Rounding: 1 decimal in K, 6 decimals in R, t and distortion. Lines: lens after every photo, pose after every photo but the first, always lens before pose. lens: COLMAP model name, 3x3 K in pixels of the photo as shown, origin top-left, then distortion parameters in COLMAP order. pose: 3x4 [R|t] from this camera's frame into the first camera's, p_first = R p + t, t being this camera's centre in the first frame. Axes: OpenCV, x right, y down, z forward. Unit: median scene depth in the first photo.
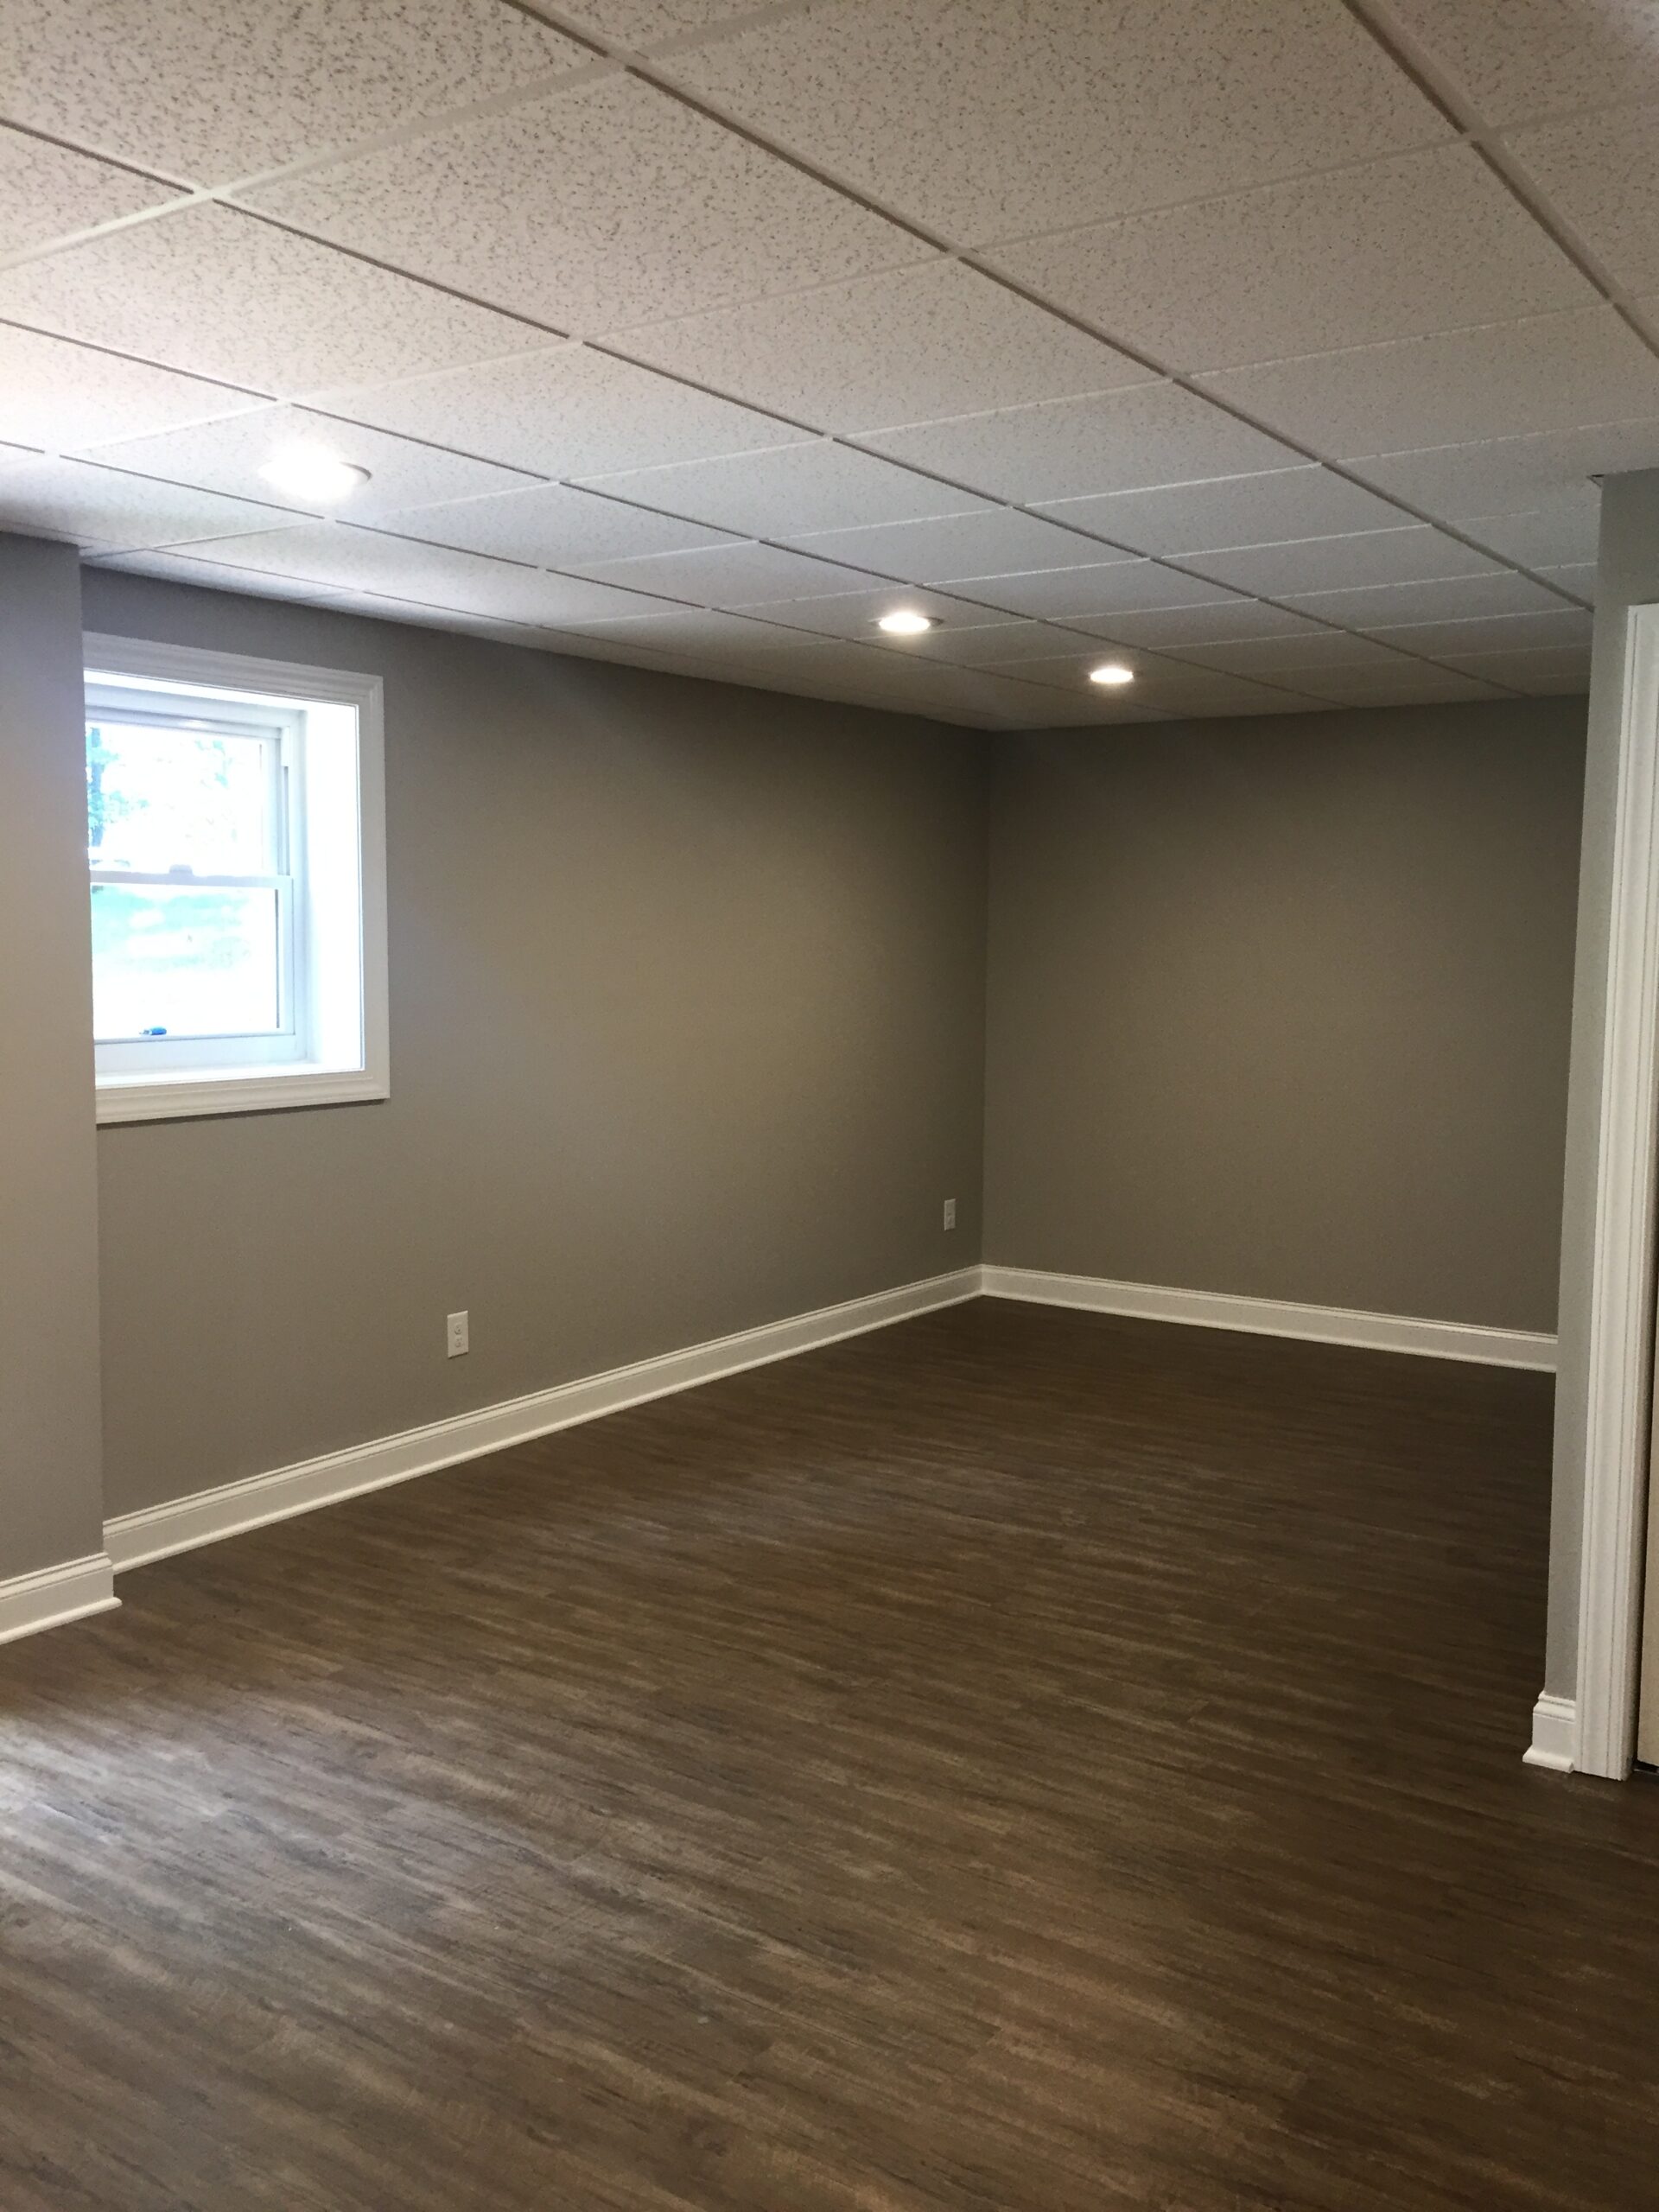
lens RADIAL K [[1885.7, 0, 818.4], [0, 1885.7, 1099.1], [0, 0, 1]] dist [0.063873, -0.085151]
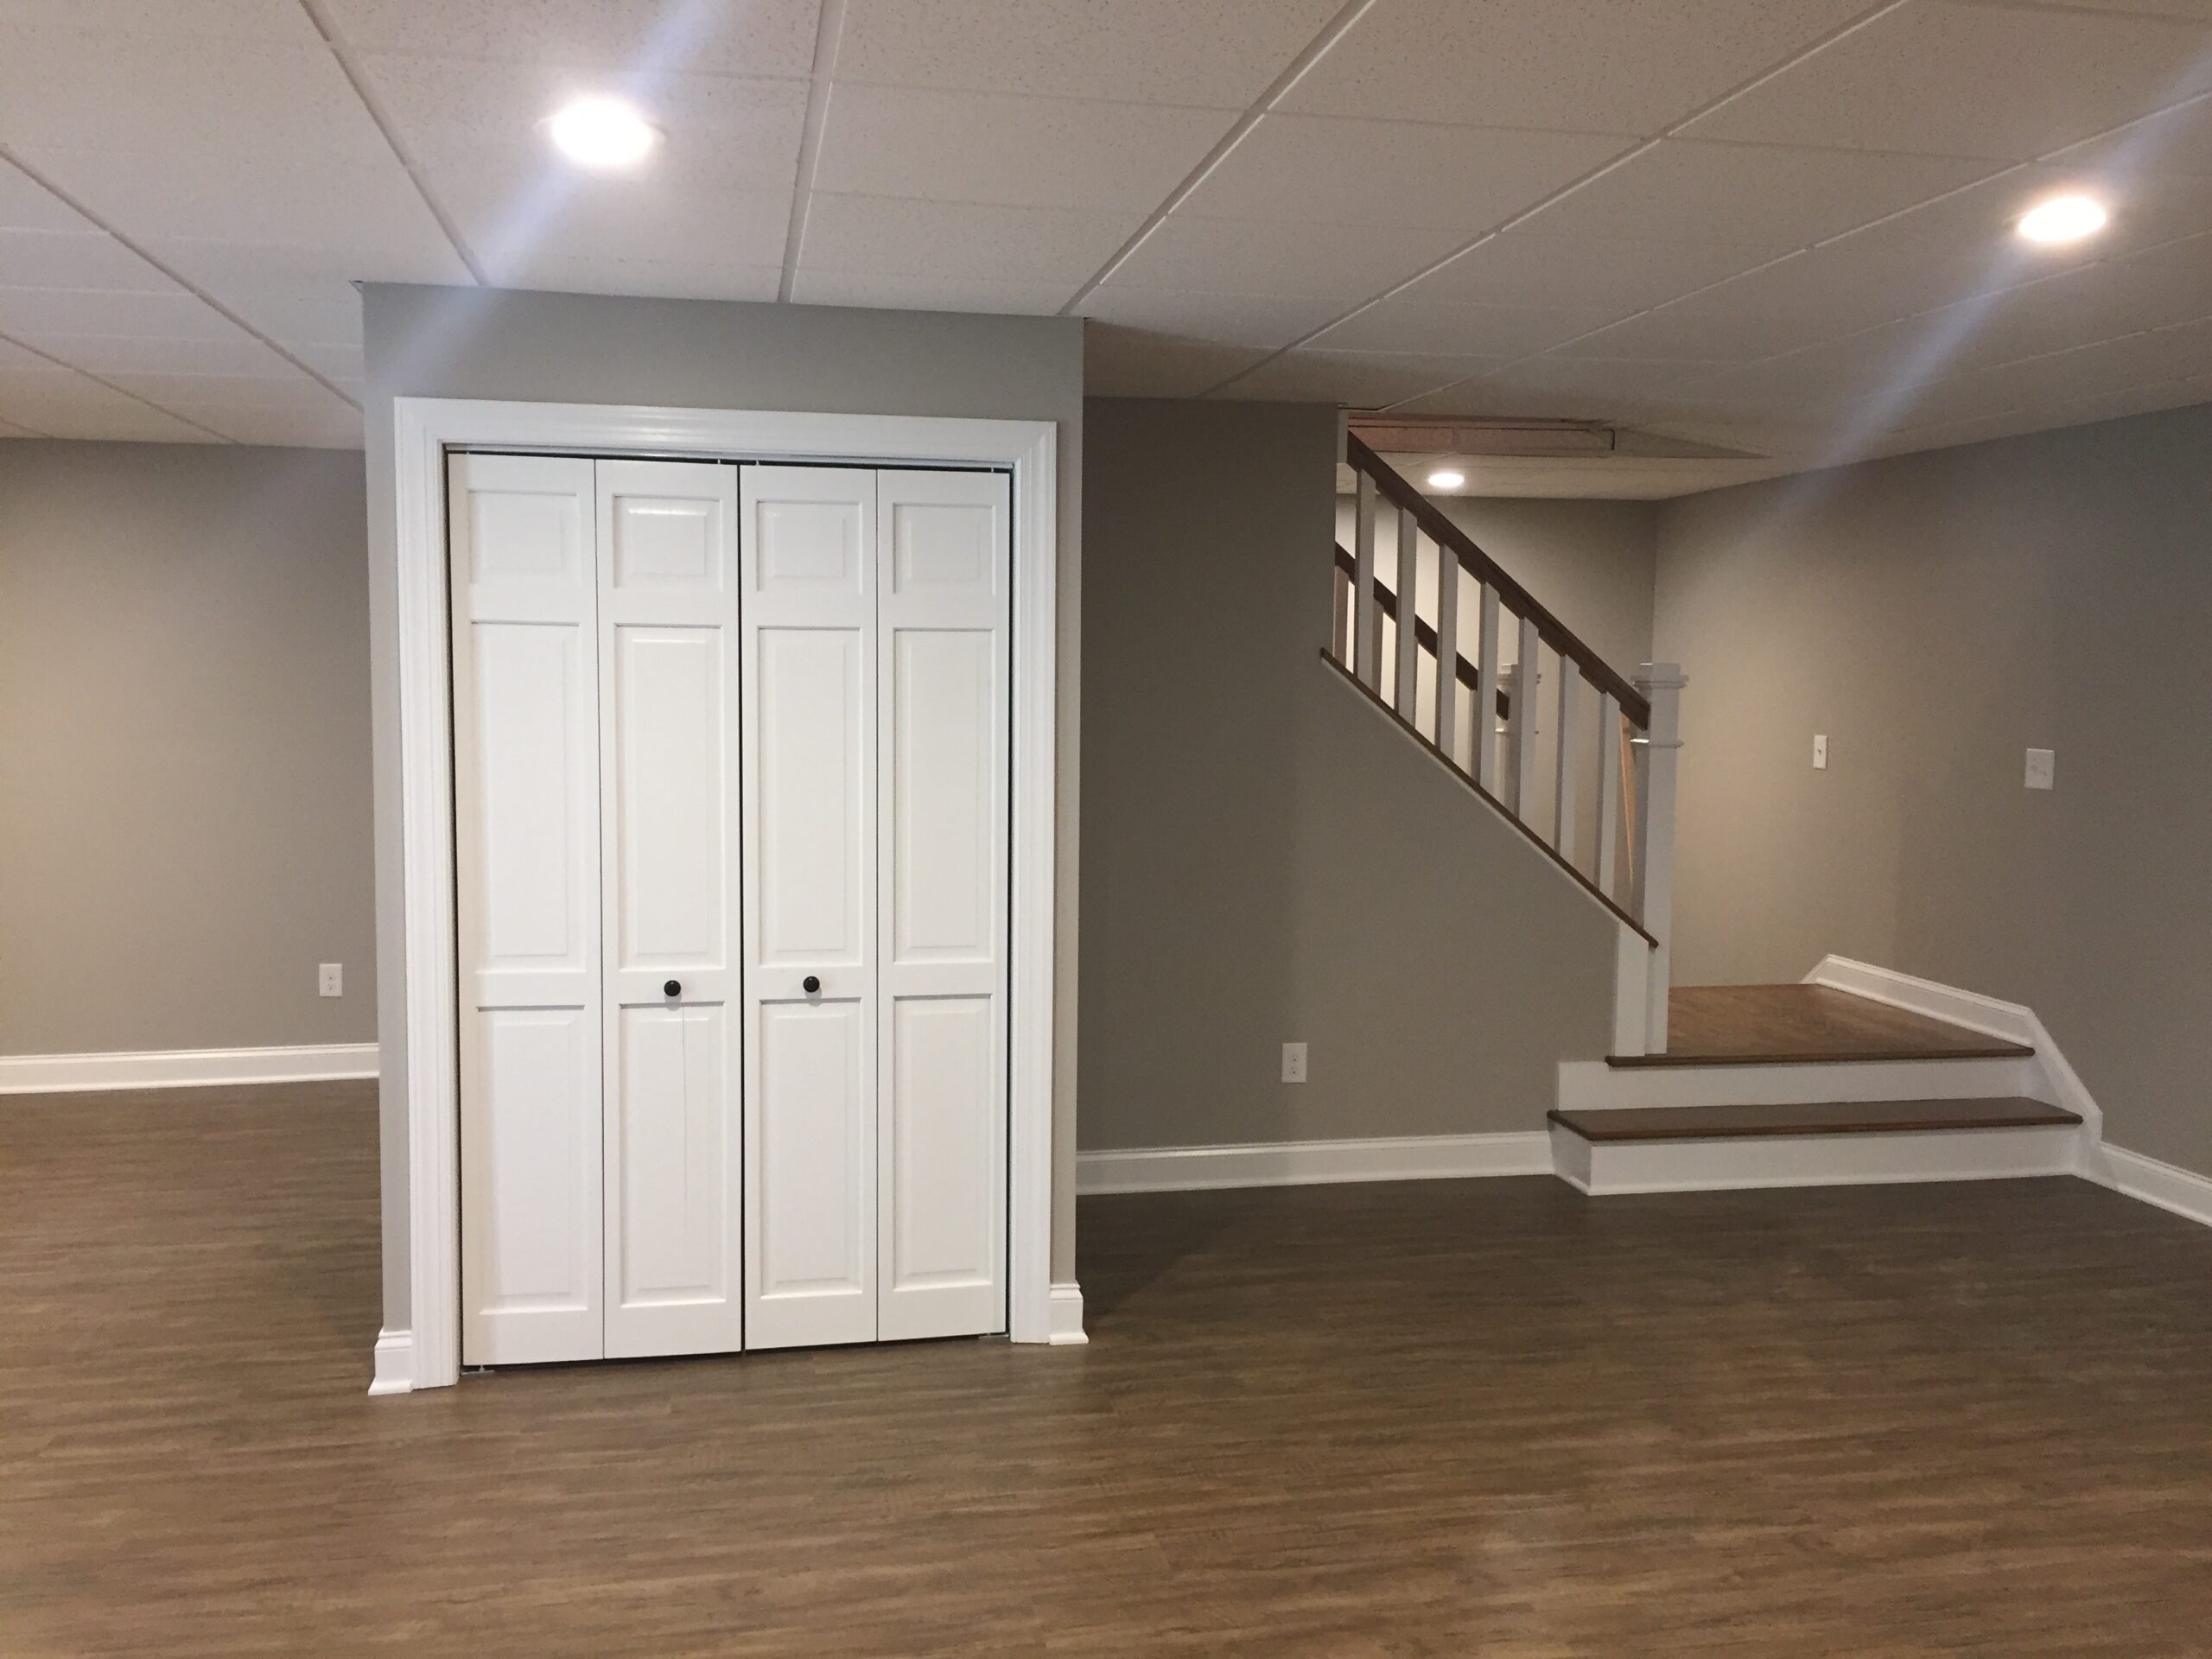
lens RADIAL K [[1885.7, 0, 1103.7], [0, 1885.7, 830.1], [0, 0, 1]] dist [0.063873, -0.085151]
pose [[0.685994, -0.062101, 0.724952, -0.137388], [0.063532, 0.997658, 0.025344, 0.007182], [-0.724828, 0.028672, 0.688333, -0.119483]]
